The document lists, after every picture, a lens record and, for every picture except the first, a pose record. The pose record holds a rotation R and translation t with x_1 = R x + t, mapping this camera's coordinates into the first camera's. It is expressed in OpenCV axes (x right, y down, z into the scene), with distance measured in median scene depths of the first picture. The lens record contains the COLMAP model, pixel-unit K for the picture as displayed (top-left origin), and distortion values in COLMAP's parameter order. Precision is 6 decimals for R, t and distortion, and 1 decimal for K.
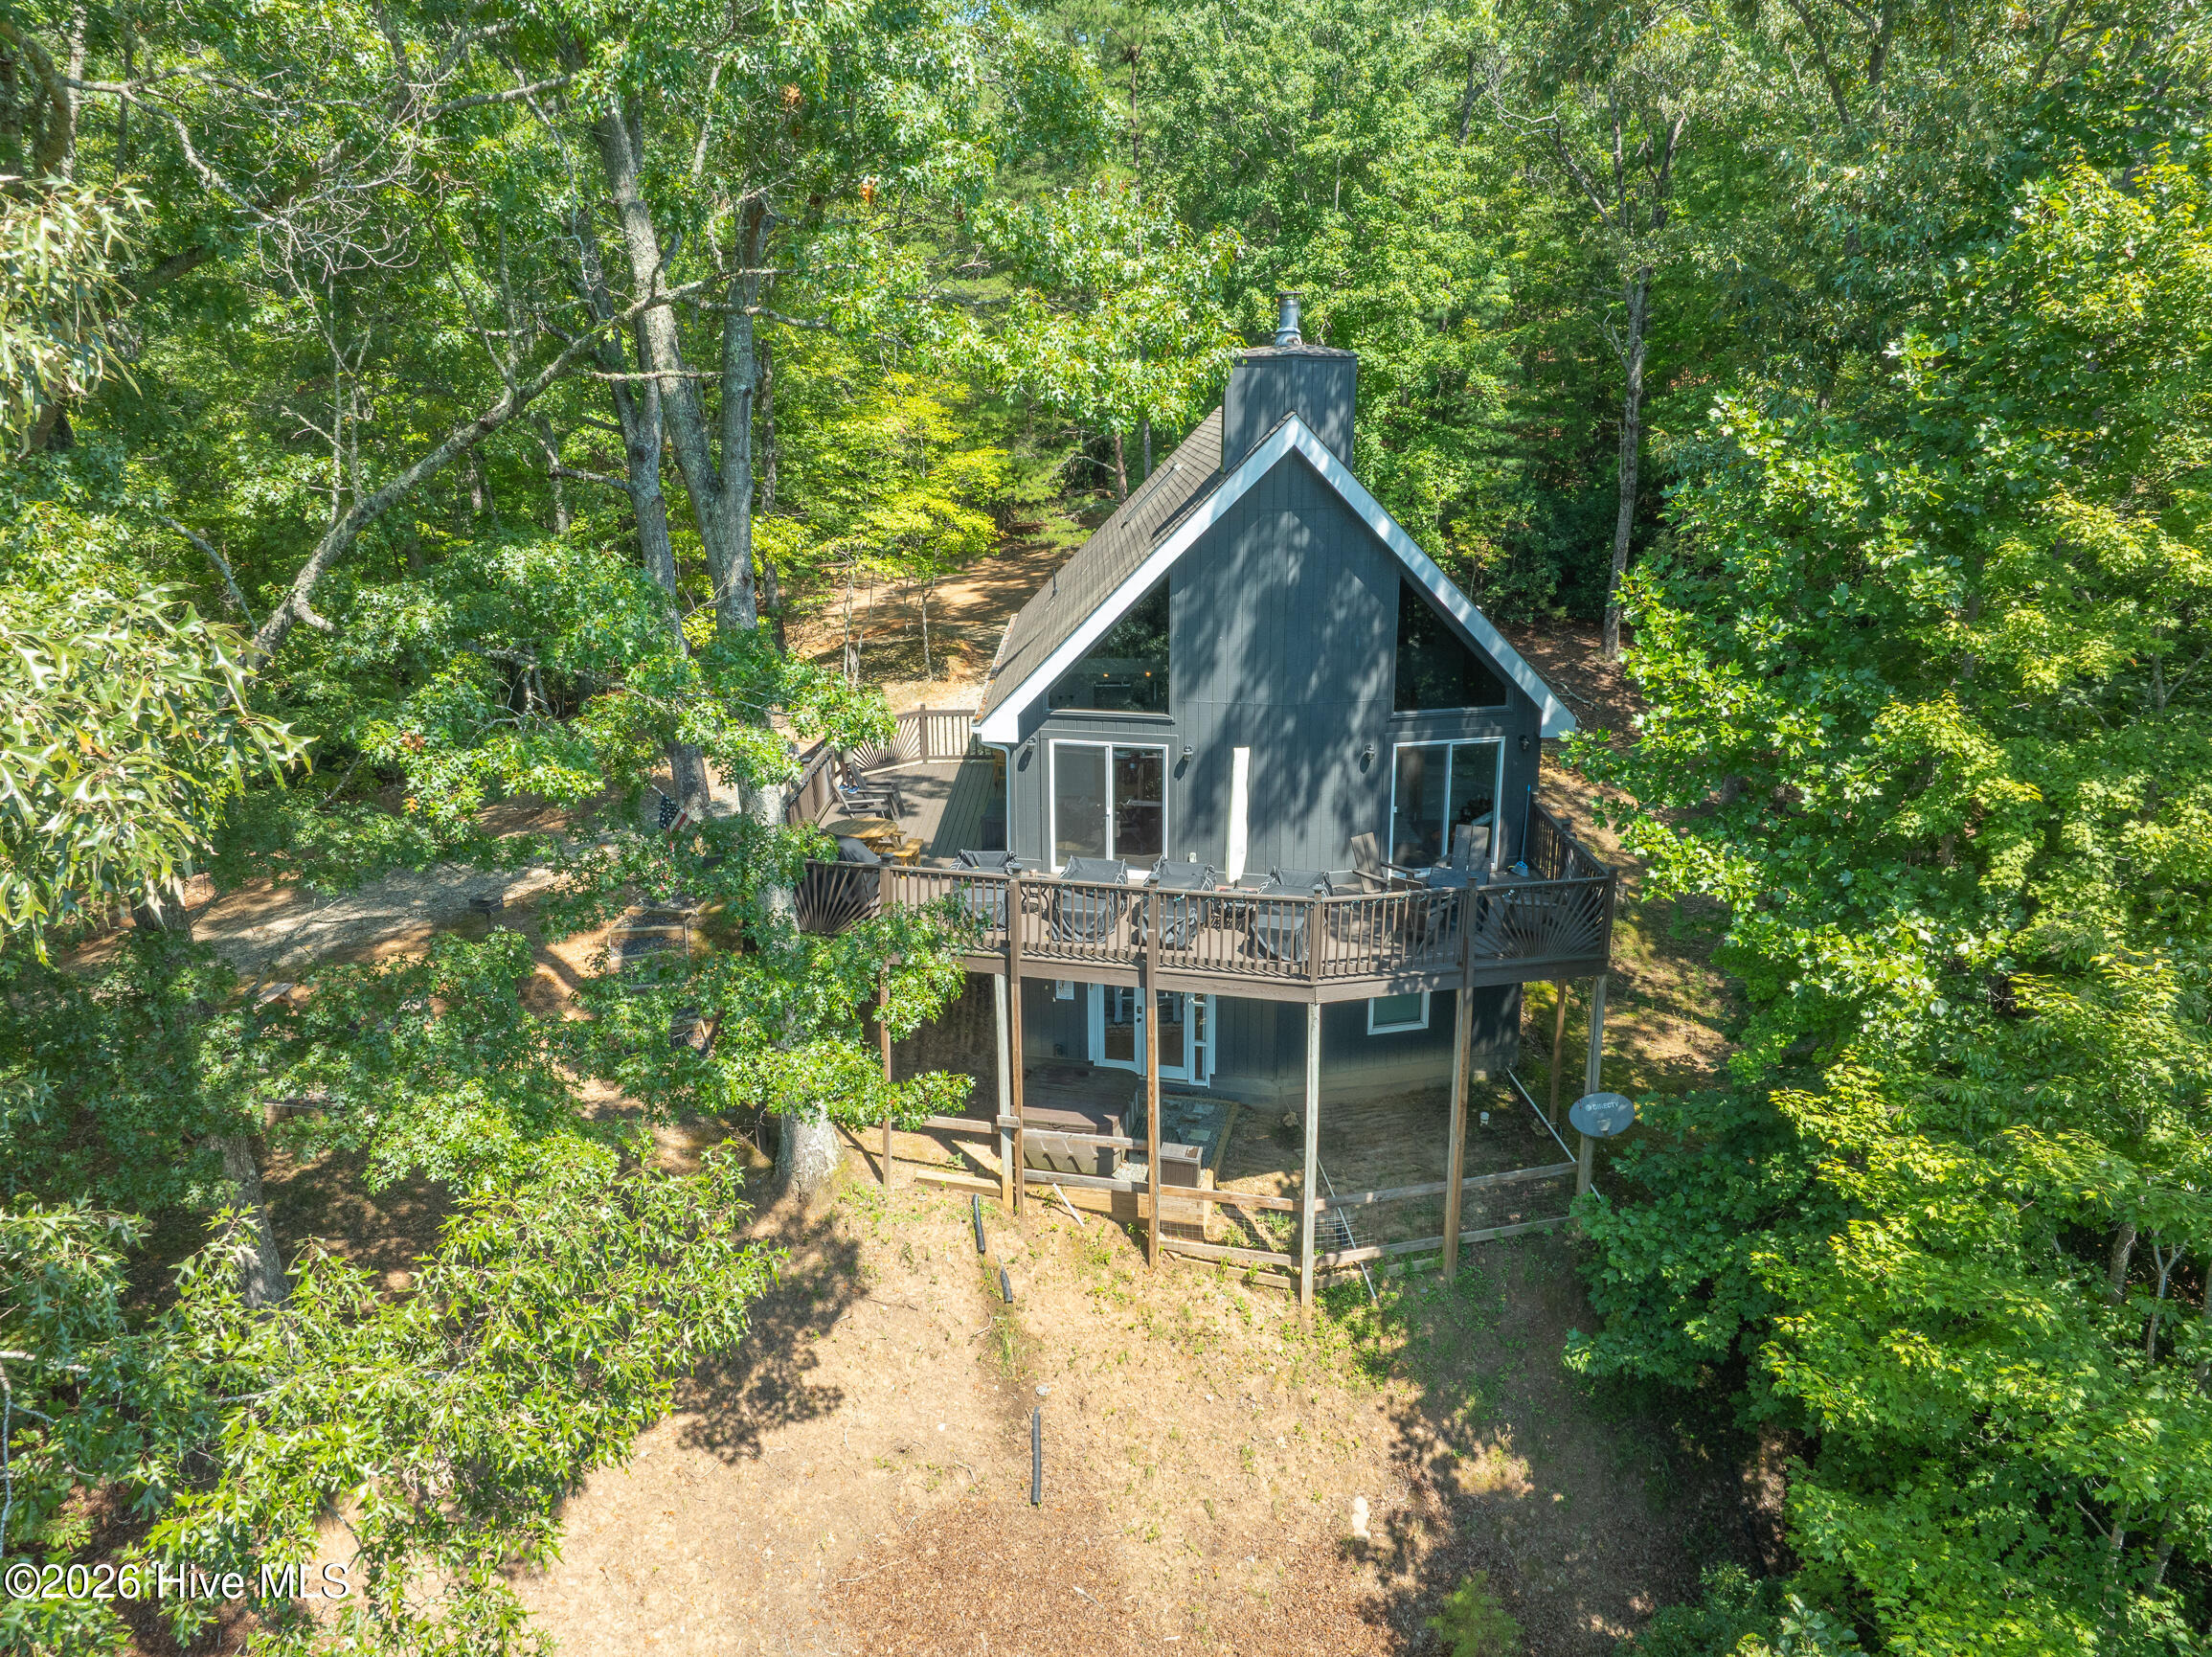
lens RADIAL K [[1592.2, 0, 1040.6], [0, 1592.2, 828.0], [0, 0, 1]] dist [-0.038375, 0.013404]
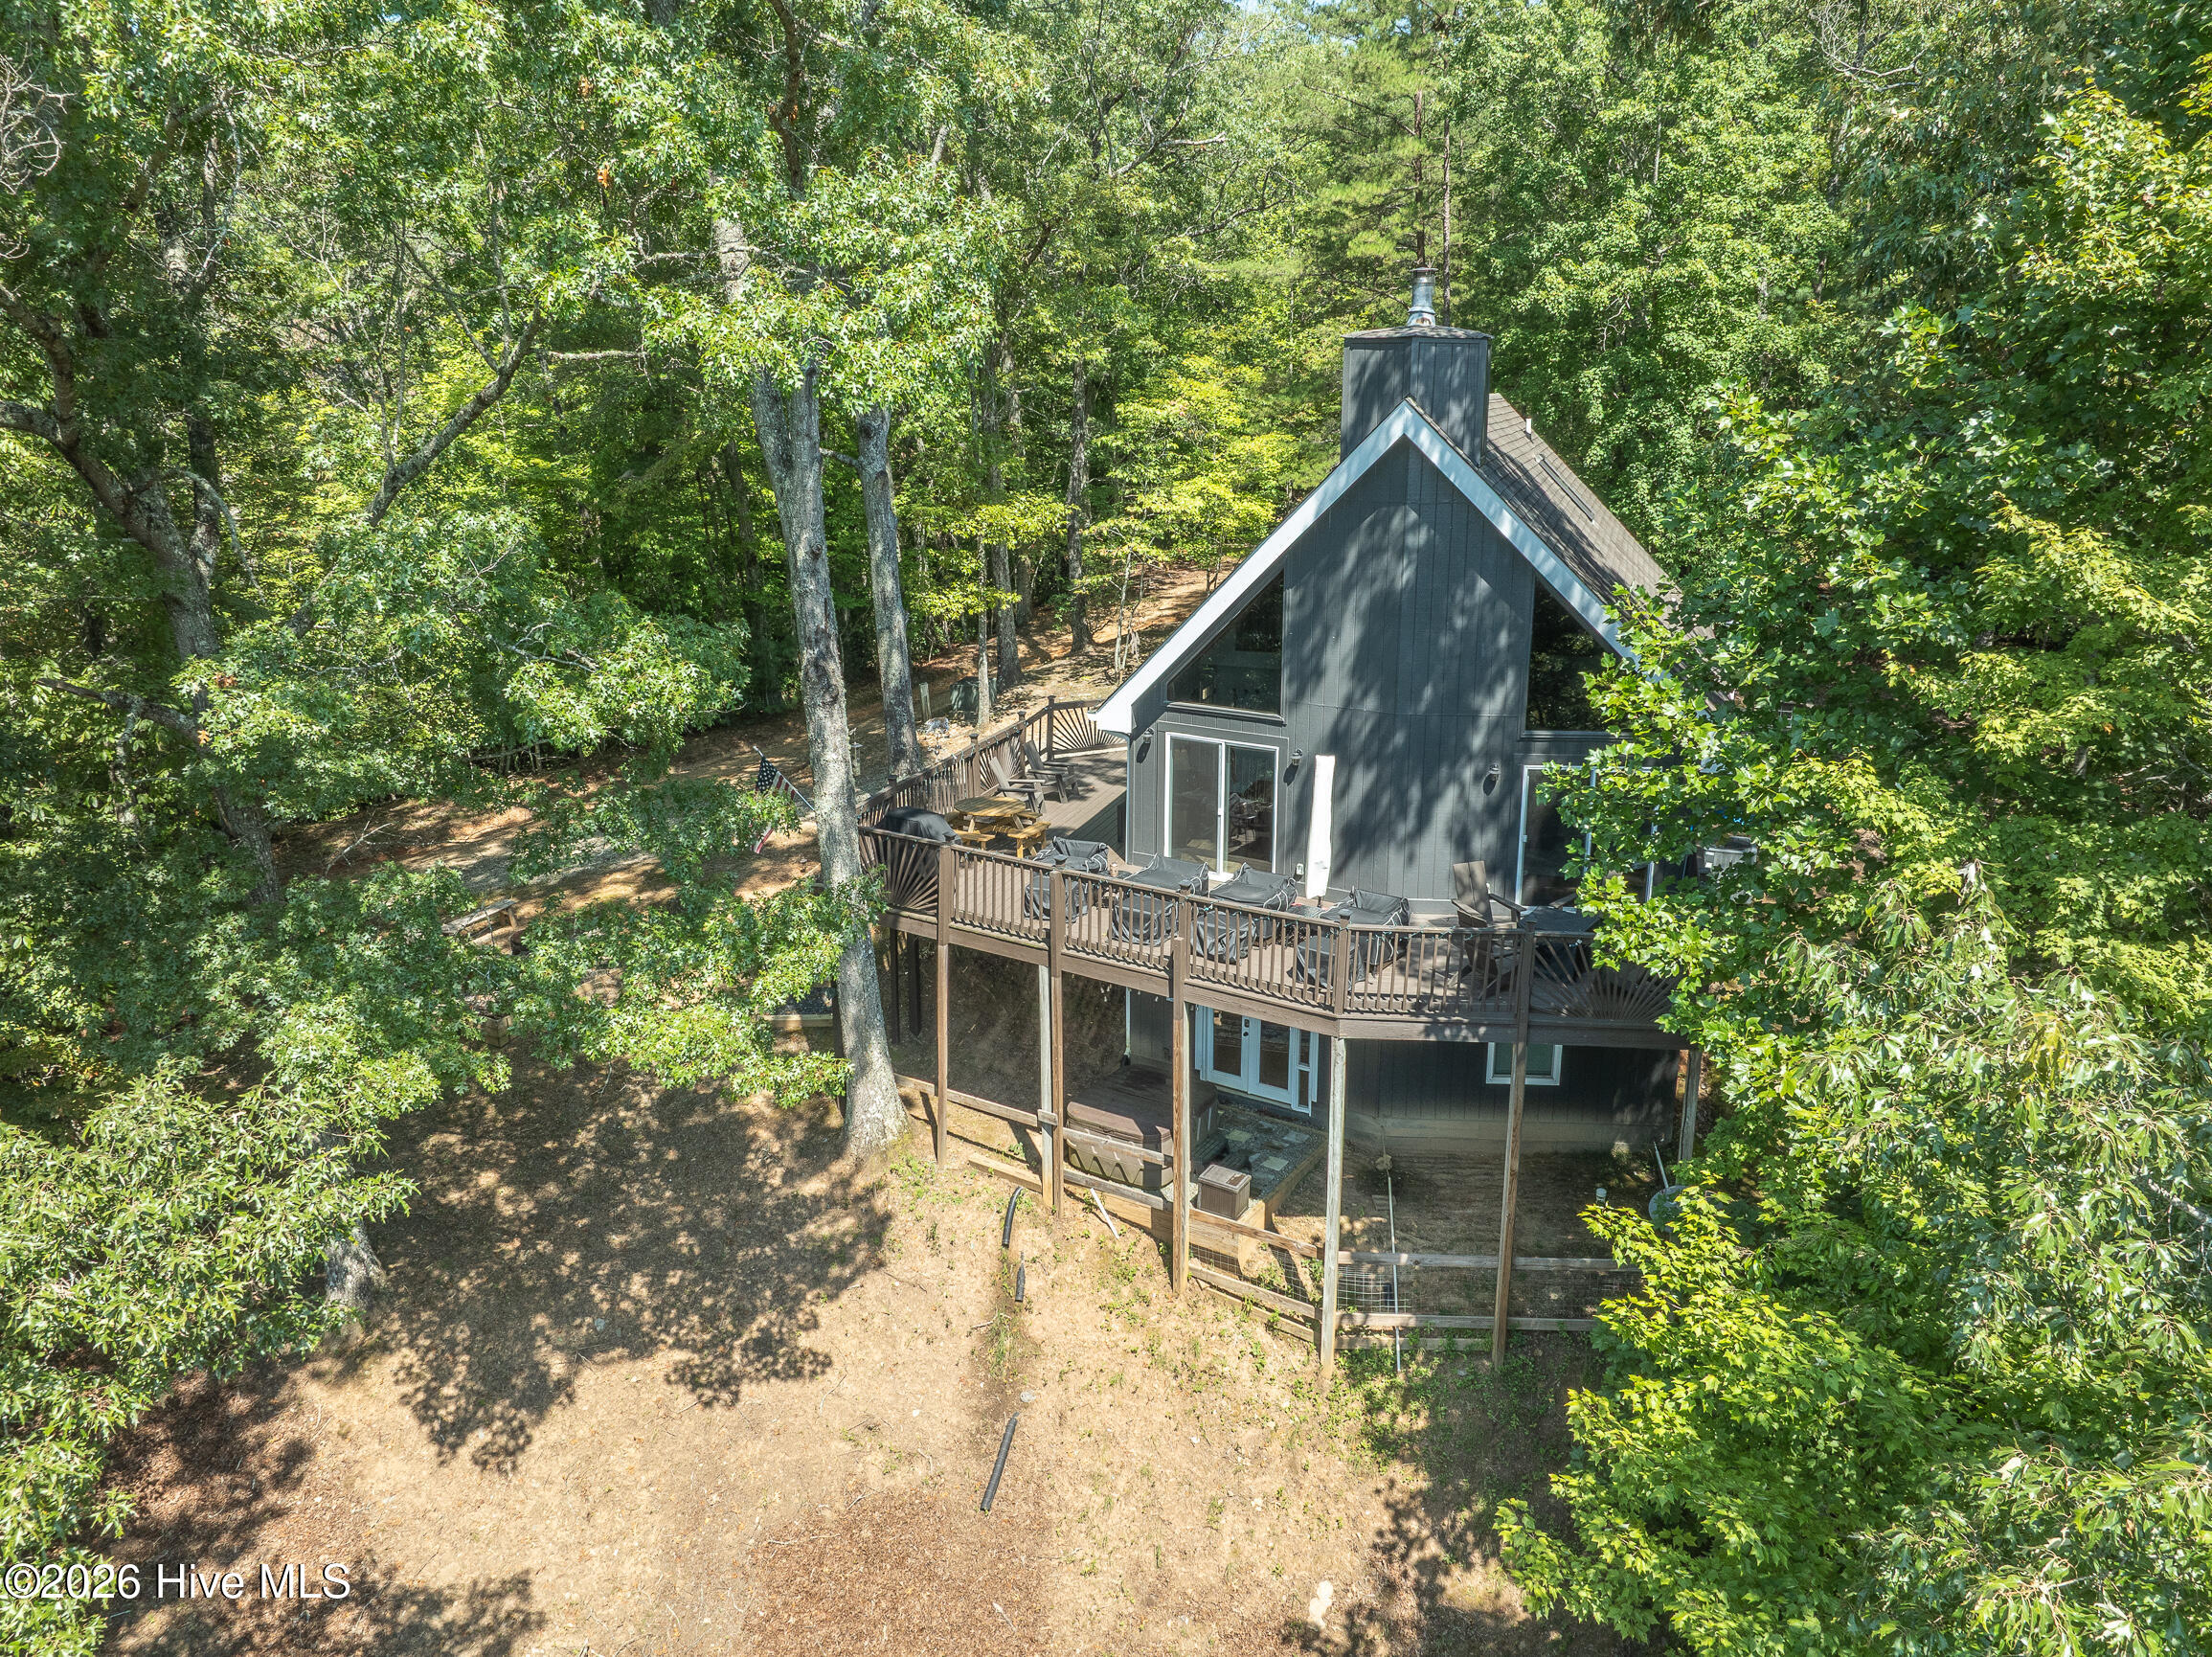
lens RADIAL K [[1592.2, 0, 1085.8], [0, 1592.2, 794.9], [0, 0, 1]] dist [-0.038375, 0.013404]
pose [[0.951136, 0.088165, -0.295919, 0.281854], [-0.091505, 0.995801, 0.002570, -0.018062], [0.294903, 0.024633, 0.955210, 0.071573]]
